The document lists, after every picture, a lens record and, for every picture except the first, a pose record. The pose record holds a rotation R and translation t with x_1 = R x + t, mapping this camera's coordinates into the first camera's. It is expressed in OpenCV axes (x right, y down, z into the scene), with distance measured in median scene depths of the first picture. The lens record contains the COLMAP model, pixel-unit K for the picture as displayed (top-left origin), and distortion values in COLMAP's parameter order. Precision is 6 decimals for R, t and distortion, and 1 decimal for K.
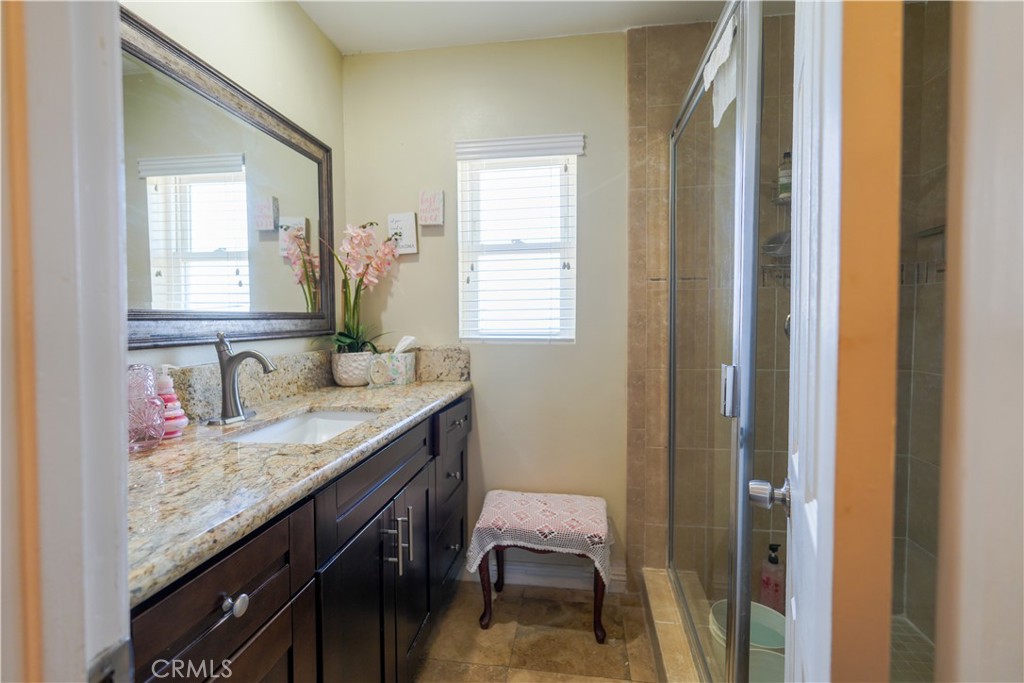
lens RADIAL K [[472.8, 0, 510.7], [0, 472.8, 336.0], [0, 0, 1]] dist [0.000798, -0.000293]
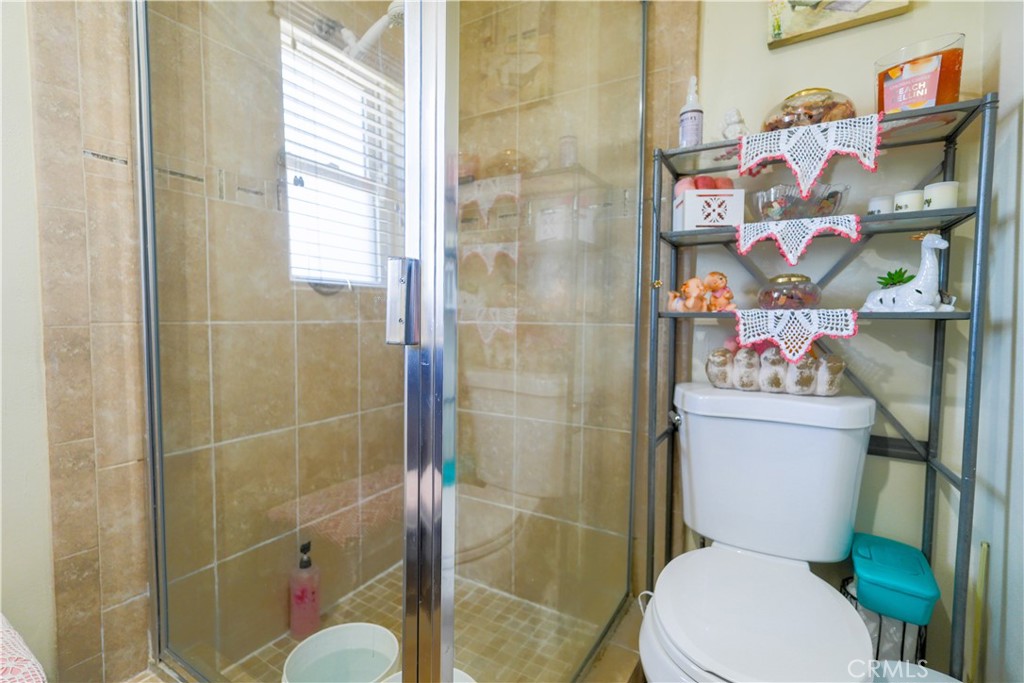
lens RADIAL K [[472.8, 0, 514.9], [0, 472.8, 340.4], [0, 0, 1]] dist [0.000798, -0.000293]
pose [[0.380674, -0.038952, 0.923889, -0.022452], [0.026879, 0.999156, 0.031050, 0.085184], [-0.924319, 0.013013, 0.381400, 0.361434]]
